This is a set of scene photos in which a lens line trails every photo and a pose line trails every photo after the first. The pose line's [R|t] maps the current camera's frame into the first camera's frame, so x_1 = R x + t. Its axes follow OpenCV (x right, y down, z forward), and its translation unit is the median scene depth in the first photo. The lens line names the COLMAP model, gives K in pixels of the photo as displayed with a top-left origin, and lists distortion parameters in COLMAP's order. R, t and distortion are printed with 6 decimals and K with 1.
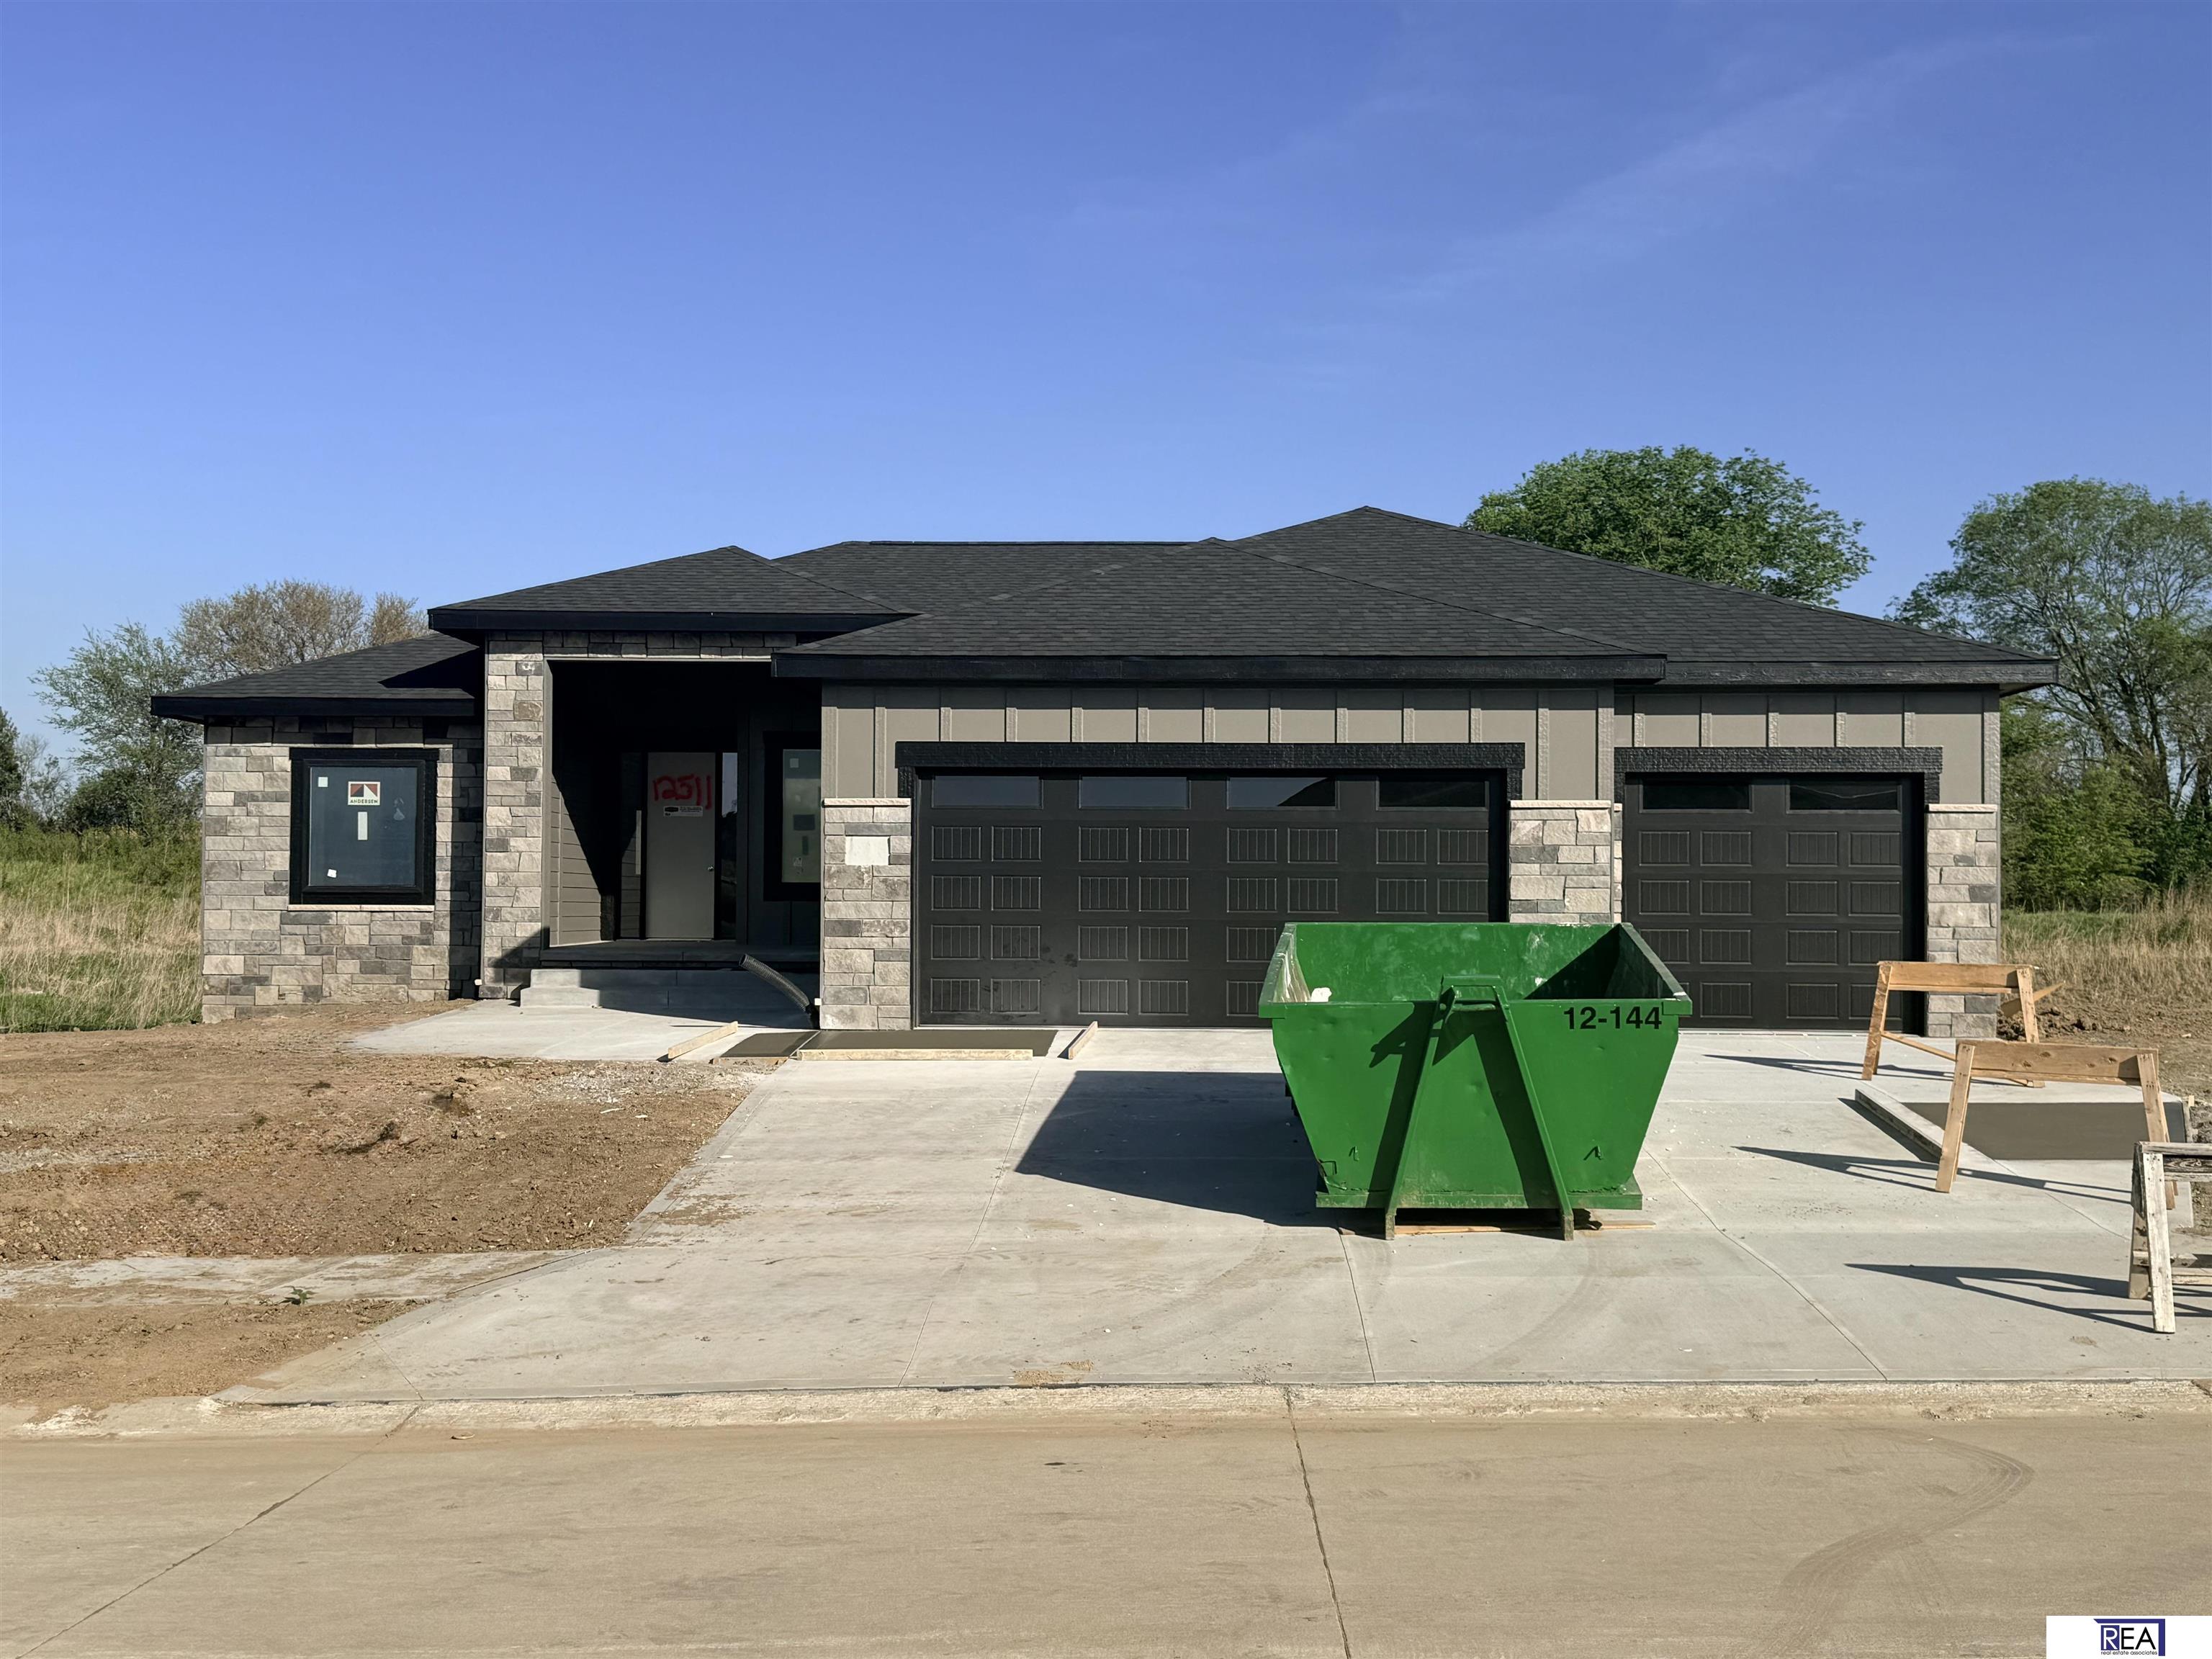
lens RADIAL K [[2471.3, 0, 1109.4], [0, 2471.3, 832.7], [0, 0, 1]] dist [0.112330, 0.000000]
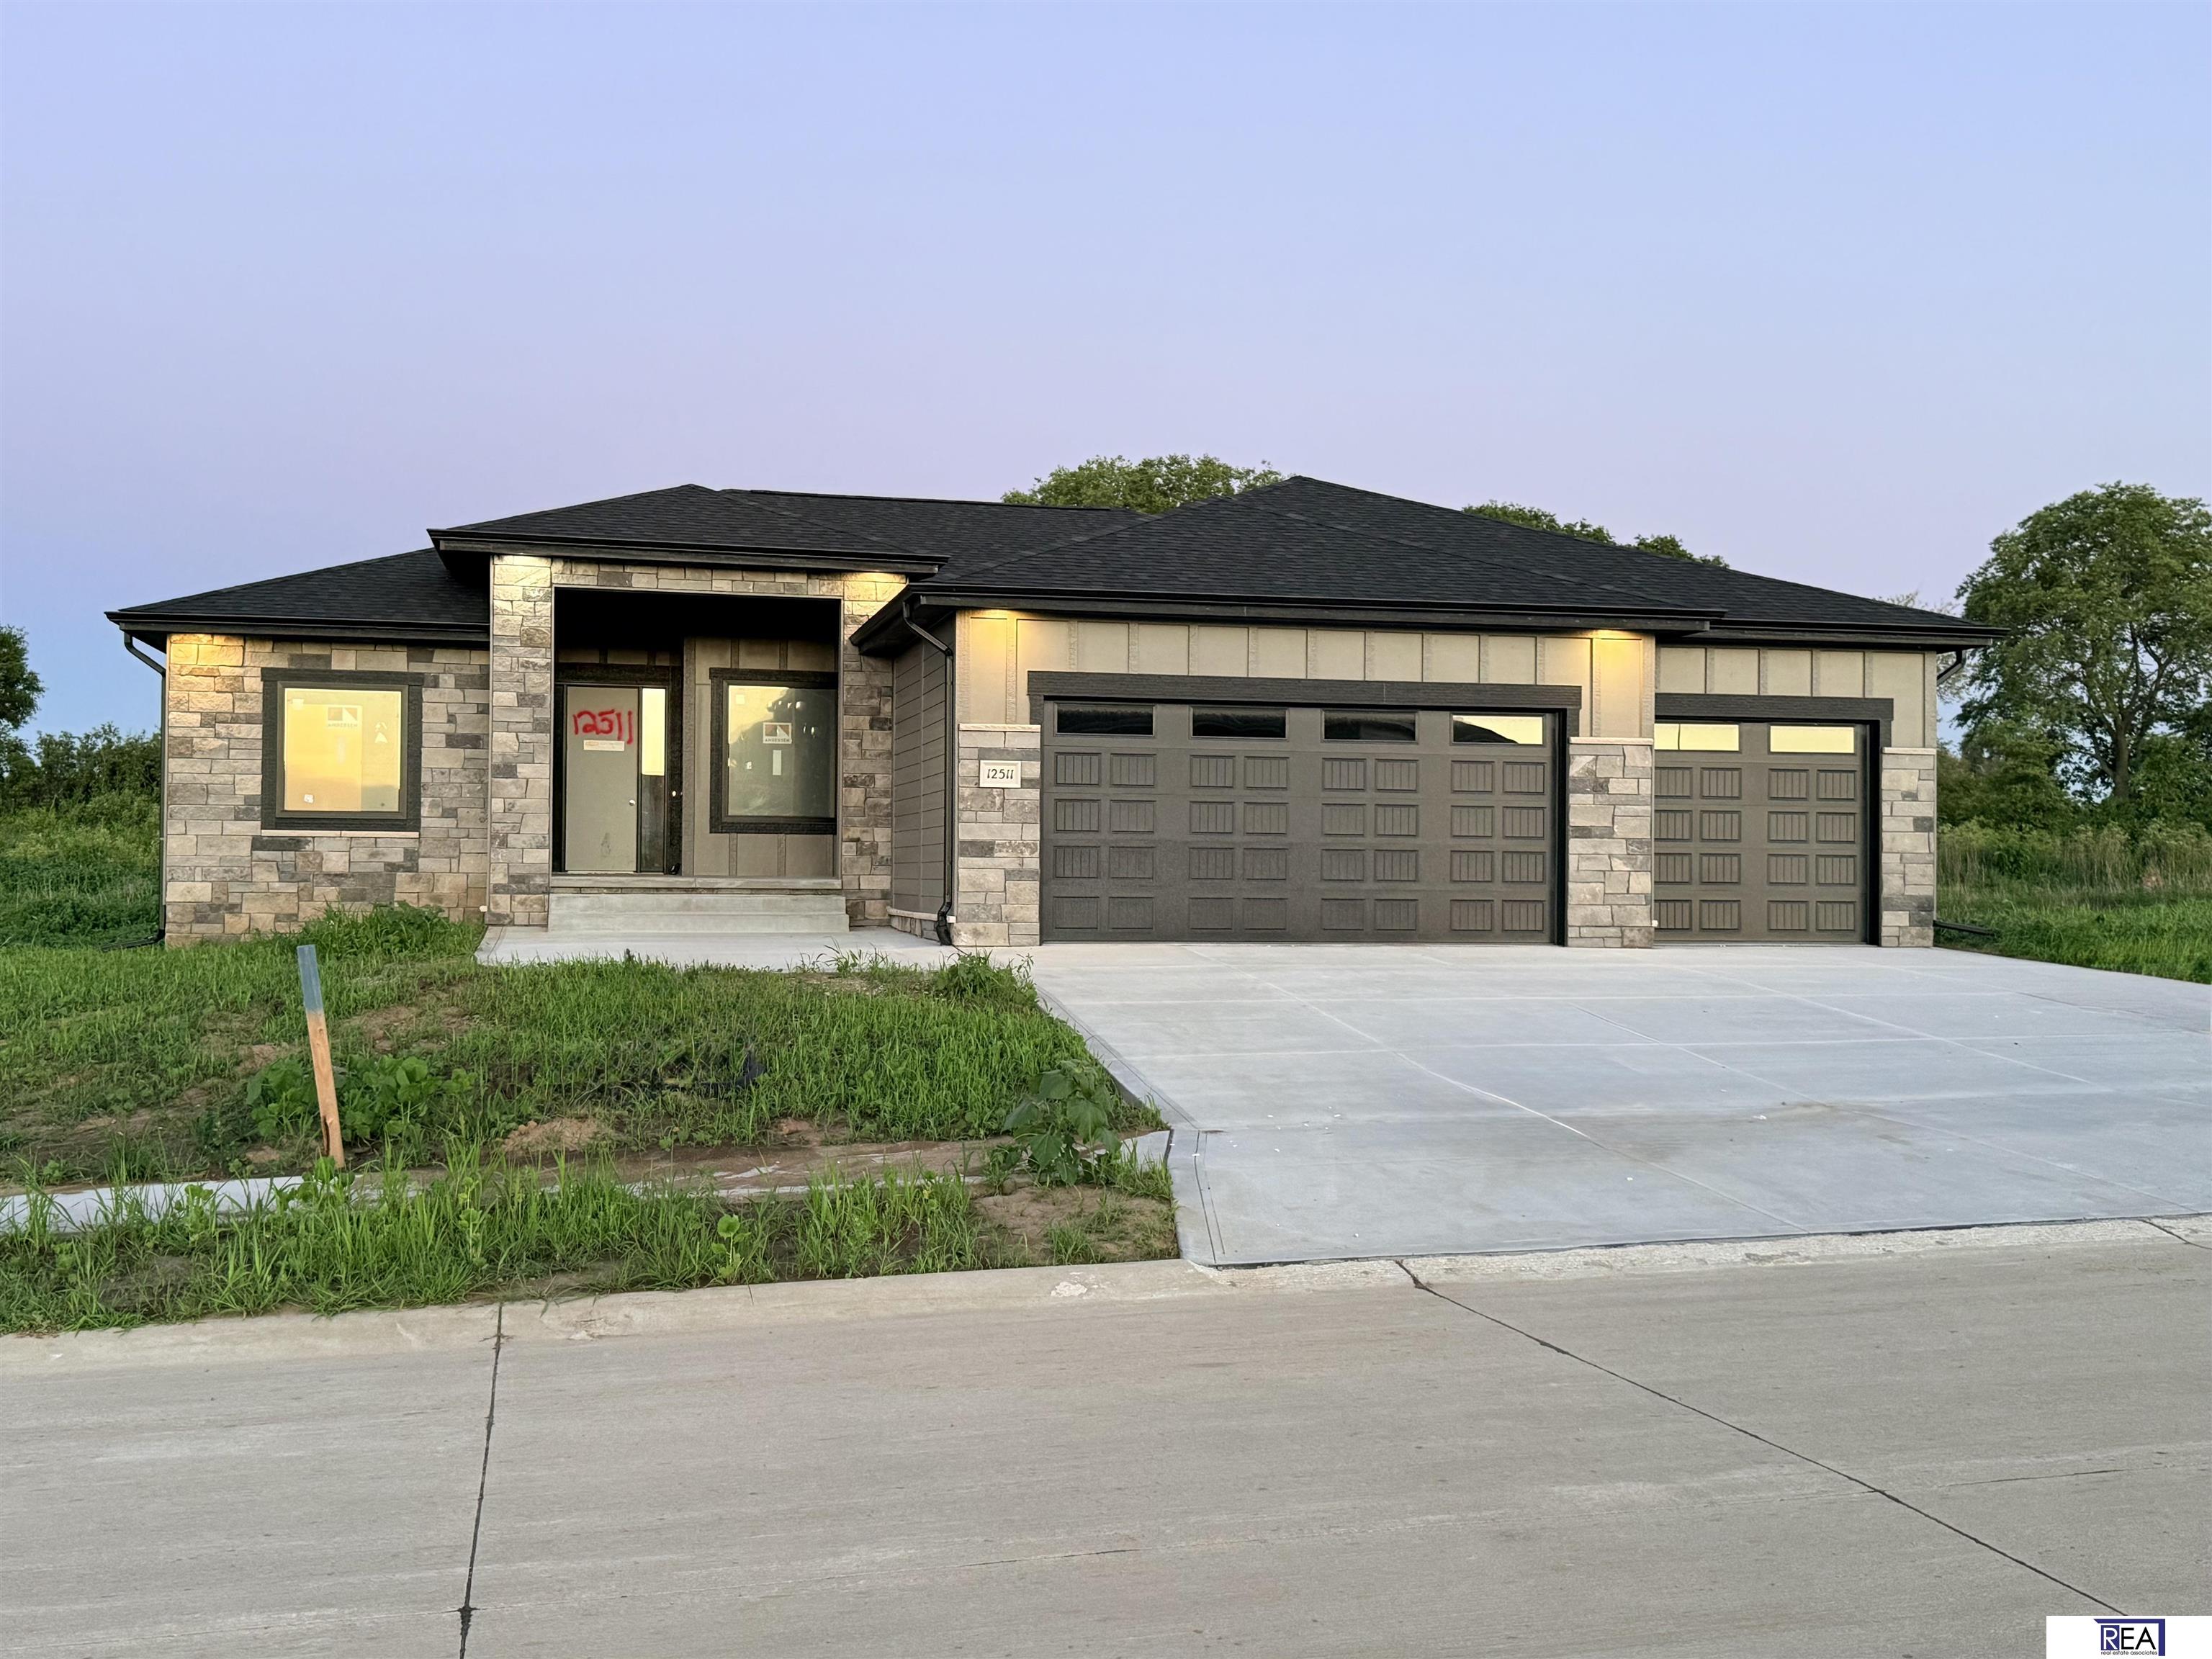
lens RADIAL K [[2267.7, 0, 1097.0], [0, 2267.7, 844.5], [0, 0, 1]] dist [0.121734, 0.000000]
pose [[0.965260, 0.006558, 0.261209, -0.255679], [-0.010604, 0.999845, 0.014080, 0.018941], [-0.261076, -0.016361, 0.965180, 0.054141]]
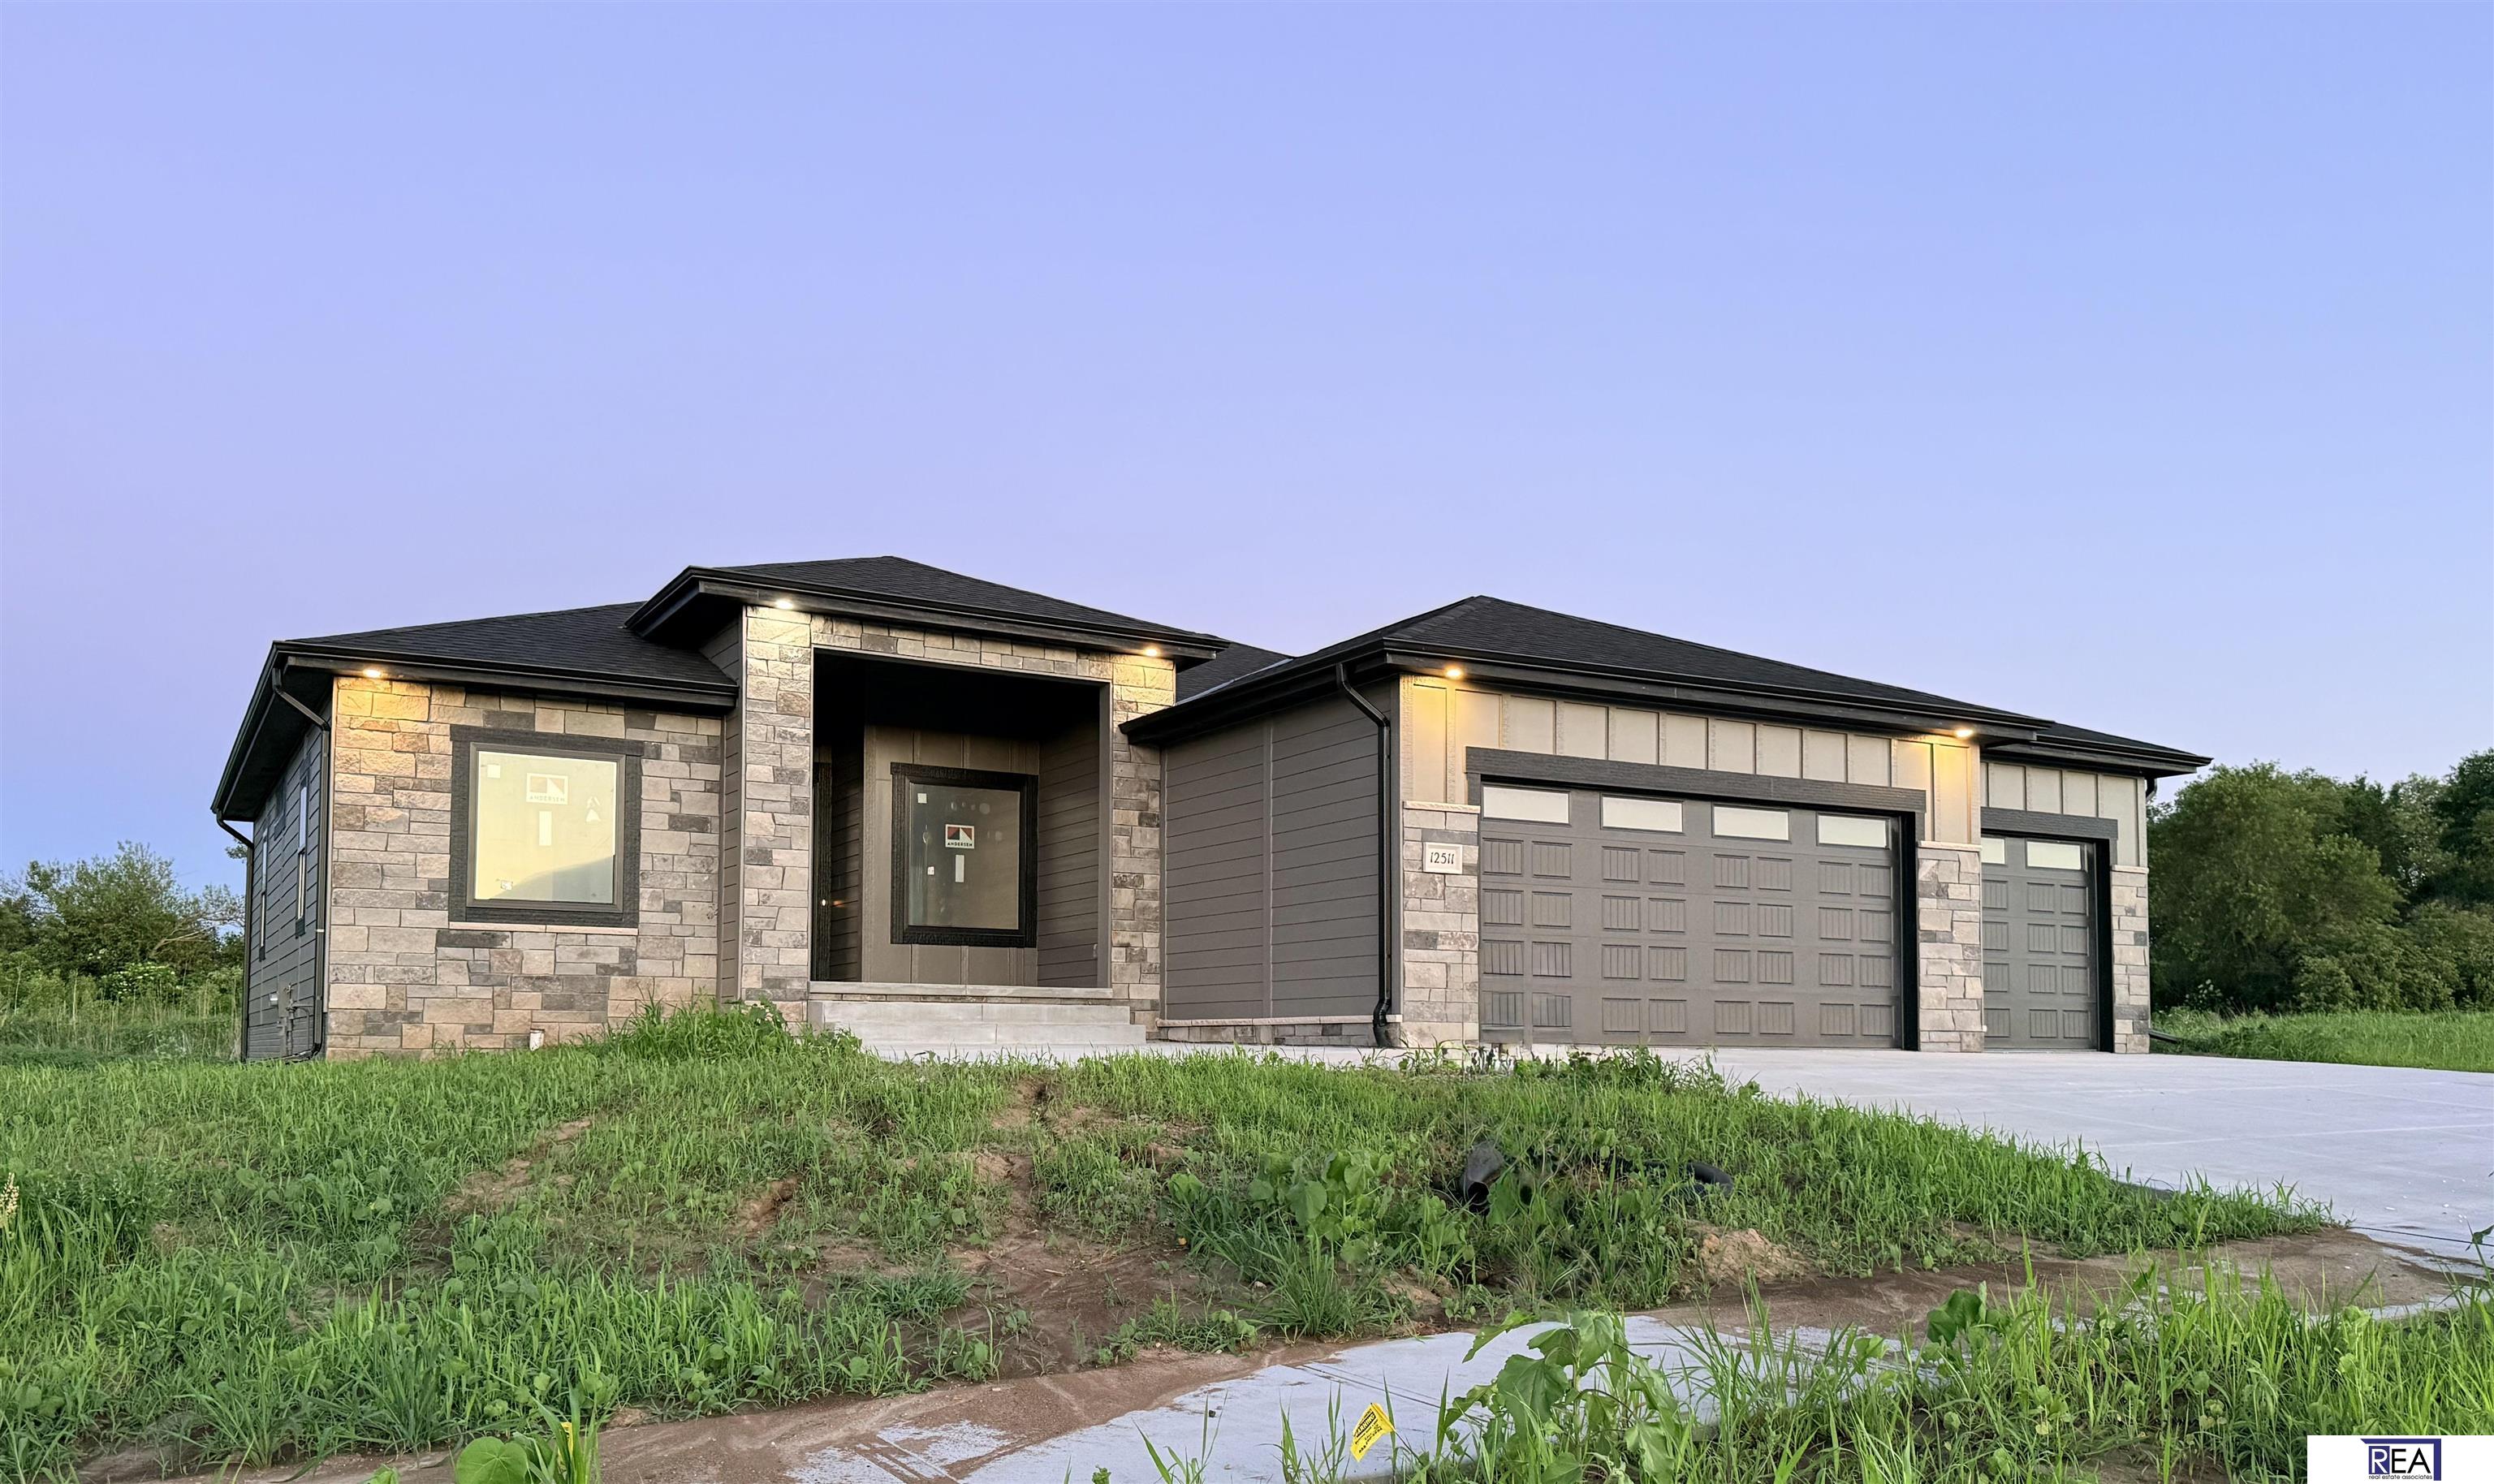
lens RADIAL K [[1942.1, 0, 1264.6], [0, 1942.1, 966.3], [0, 0, 1]] dist [0.092483, -0.007287]
pose [[0.844064, 0.021367, 0.535816, -0.457630], [-0.014351, 0.999748, -0.017260, 0.051484], [-0.536050, 0.006879, 0.844158, 0.341228]]
